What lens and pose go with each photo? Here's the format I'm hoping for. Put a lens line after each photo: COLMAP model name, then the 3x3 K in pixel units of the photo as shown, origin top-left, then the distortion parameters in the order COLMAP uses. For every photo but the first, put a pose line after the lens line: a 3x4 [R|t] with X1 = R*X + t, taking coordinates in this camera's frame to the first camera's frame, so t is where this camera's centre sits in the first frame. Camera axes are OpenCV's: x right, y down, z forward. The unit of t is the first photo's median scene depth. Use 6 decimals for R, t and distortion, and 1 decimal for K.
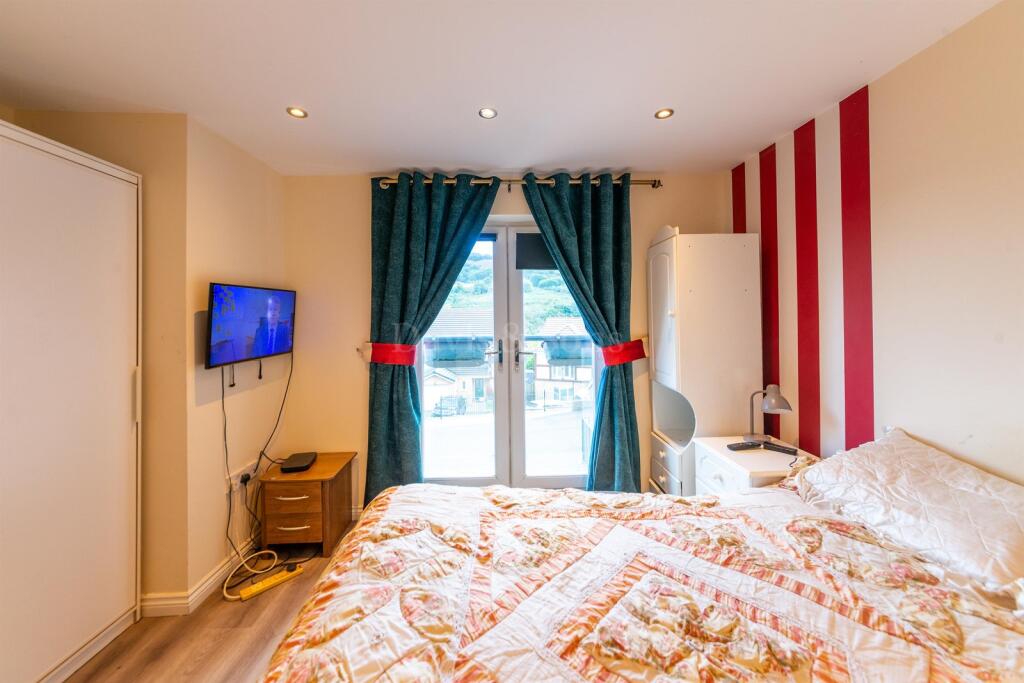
lens RADIAL K [[364.8, 0, 512.3], [0, 364.8, 312.4], [0, 0, 1]] dist [-0.001043, -0.000293]
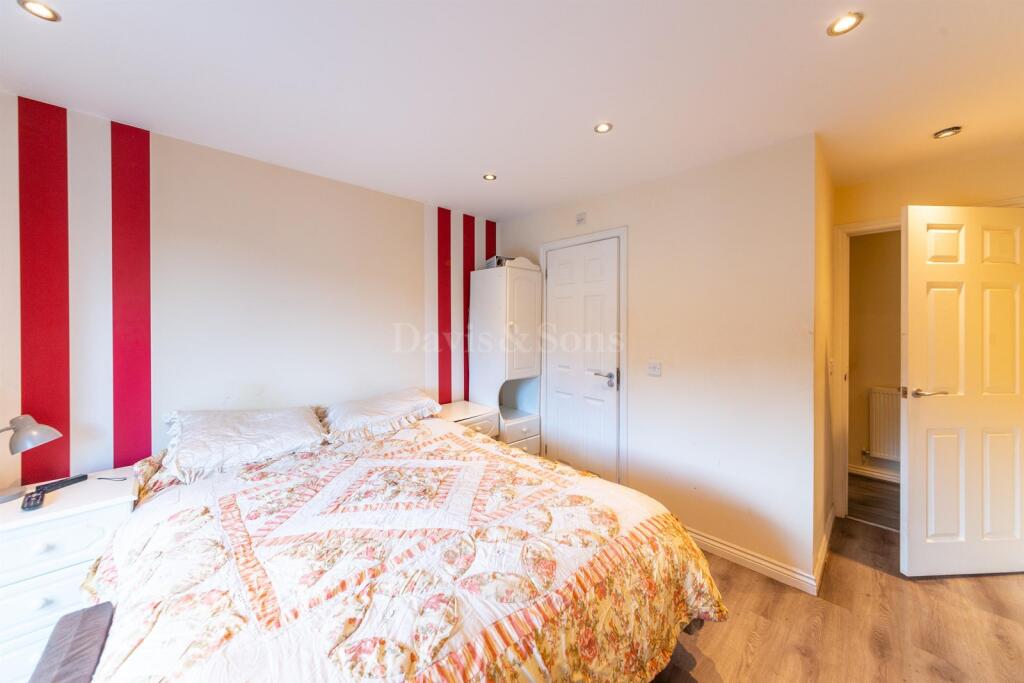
lens RADIAL K [[358.9, 0, 513.9], [0, 358.9, 322.7], [0, 0, 1]] dist [0.003278, -0.000063]
pose [[-0.665835, 0.012151, 0.746000, -0.502592], [0.002713, 0.999900, -0.013866, 0.009672], [-0.746094, -0.007209, -0.665801, 0.652779]]
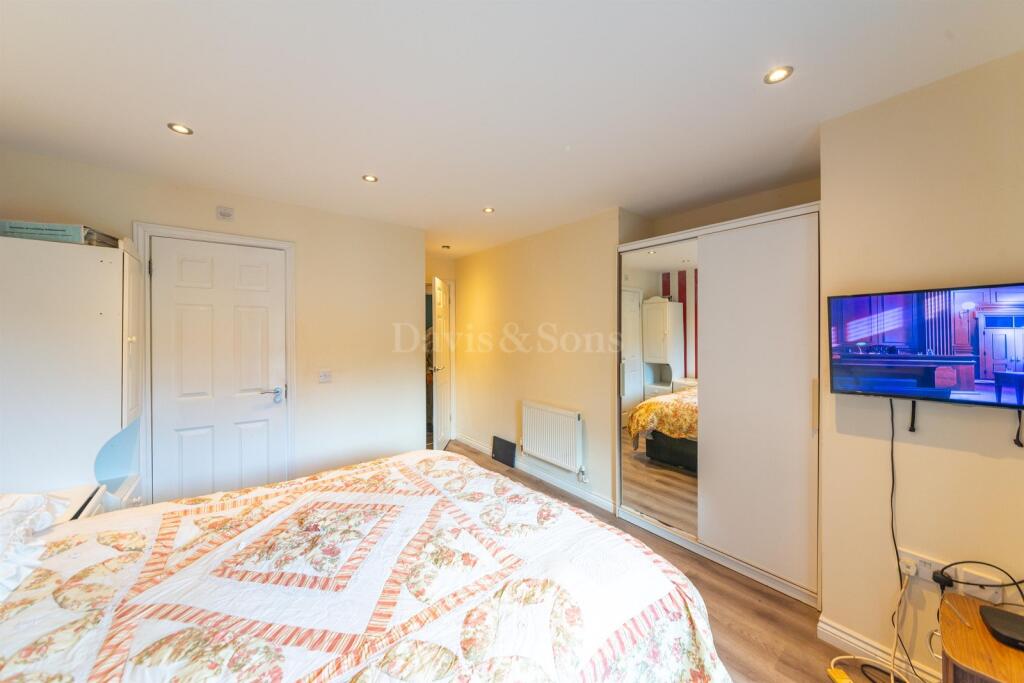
lens RADIAL K [[358.9, 0, 507.1], [0, 358.9, 336.9], [0, 0, 1]] dist [0.003278, -0.000063]
pose [[-0.805701, 0.020272, -0.591975, 0.268896], [0.017966, 0.999791, 0.009785, -0.004775], [0.592049, -0.002751, -0.805897, 0.993885]]
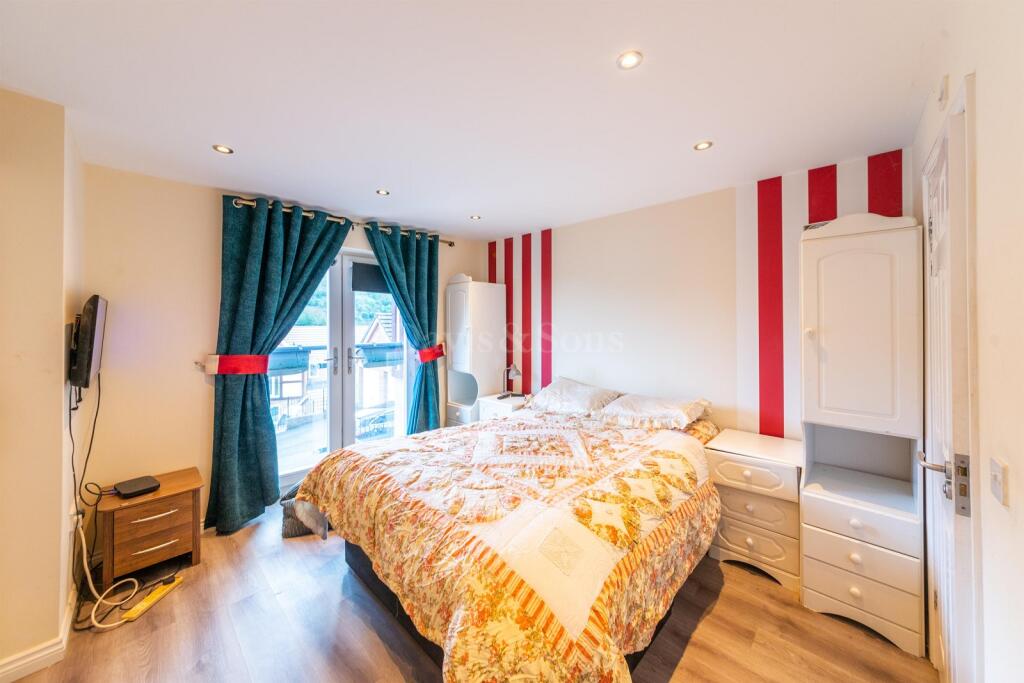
lens RADIAL K [[358.9, 0, 516.3], [0, 358.9, 316.0], [0, 0, 1]] dist [0.003278, -0.000063]
pose [[0.710134, 0.023107, 0.703688, -0.570701], [-0.012630, 0.999719, -0.020082, -0.018275], [-0.703954, 0.005374, 0.710226, -0.340235]]
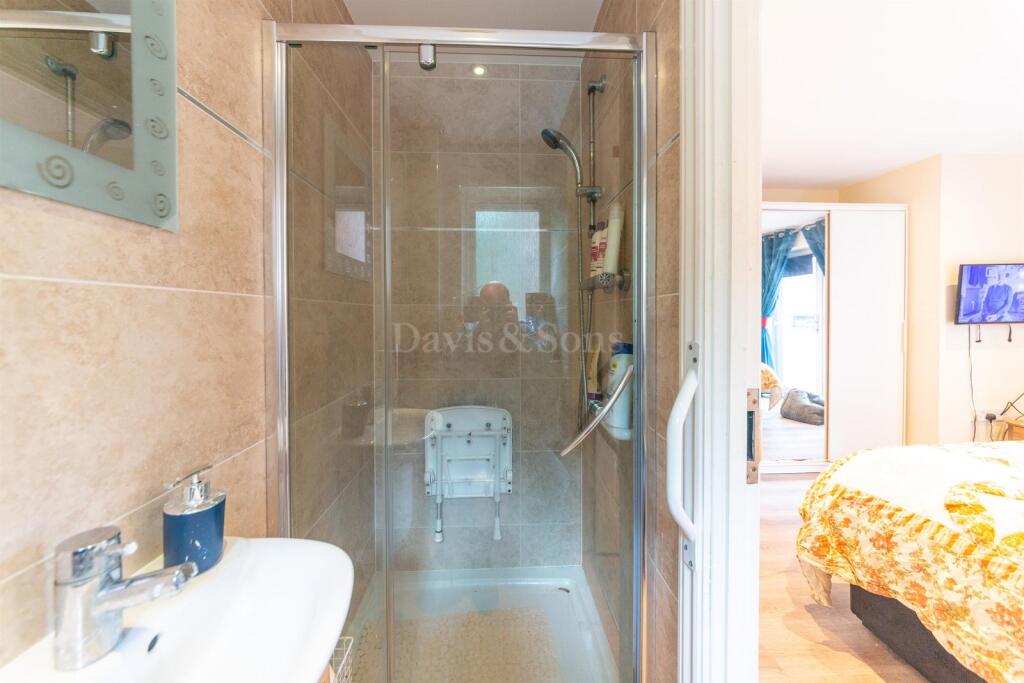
lens RADIAL K [[358.9, 0, 507.2], [0, 358.9, 317.0], [0, 0, 1]] dist [0.003278, -0.000063]
pose [[-0.014055, 0.020983, -0.999681, 0.512531], [0.005038, 0.999769, 0.020914, 0.067272], [0.999889, -0.004743, -0.014158, -0.630138]]
